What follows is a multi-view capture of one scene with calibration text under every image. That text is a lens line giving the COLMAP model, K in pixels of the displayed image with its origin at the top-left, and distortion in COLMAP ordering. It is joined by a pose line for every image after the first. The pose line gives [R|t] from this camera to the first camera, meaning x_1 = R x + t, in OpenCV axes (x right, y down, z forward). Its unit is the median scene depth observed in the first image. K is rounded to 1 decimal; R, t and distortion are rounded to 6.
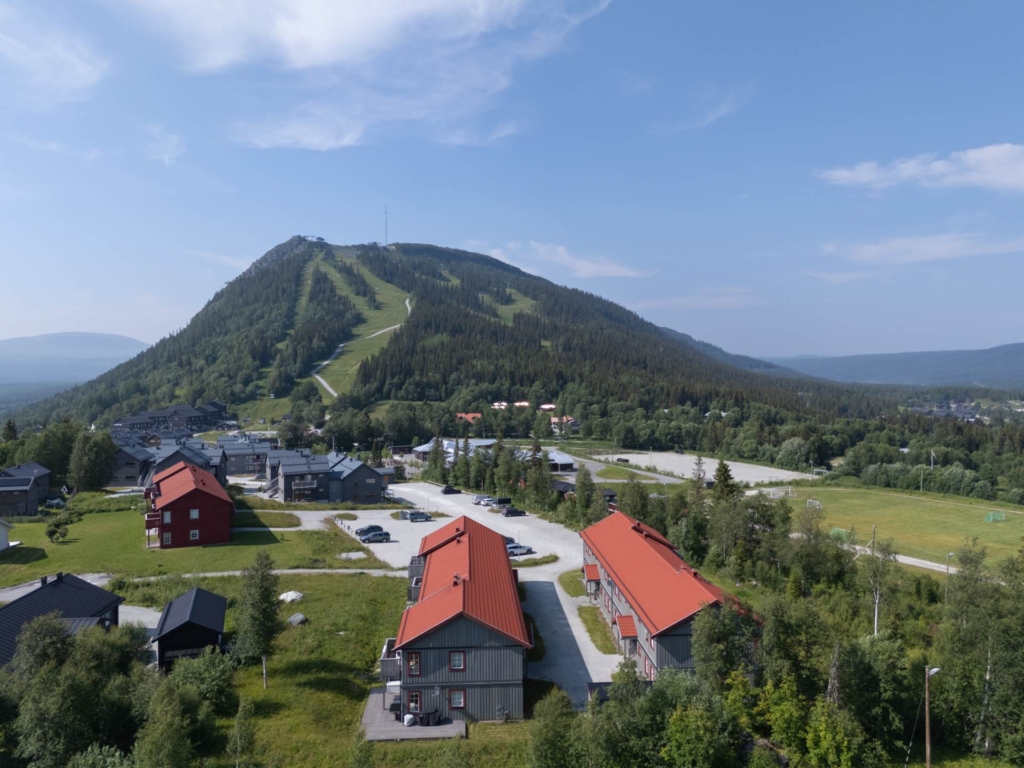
lens RADIAL K [[750.2, 0, 519.7], [0, 750.2, 387.9], [0, 0, 1]] dist [0.079742, -0.075651]
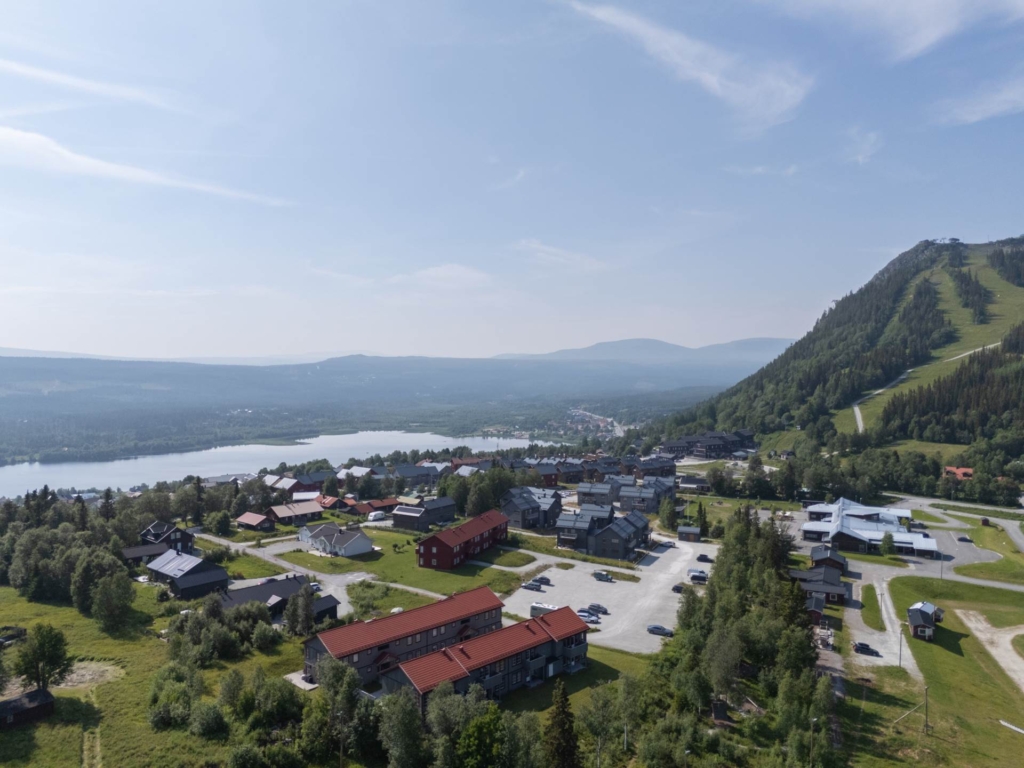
lens RADIAL K [[752.3, 0, 516.8], [0, 752.3, 382.9], [0, 0, 1]] dist [0.071892, -0.068039]
pose [[0.664197, 0.009705, -0.747495, 0.185126], [-0.015194, 0.999884, -0.000519, -0.040783], [0.747403, 0.011702, 0.664268, 0.000009]]
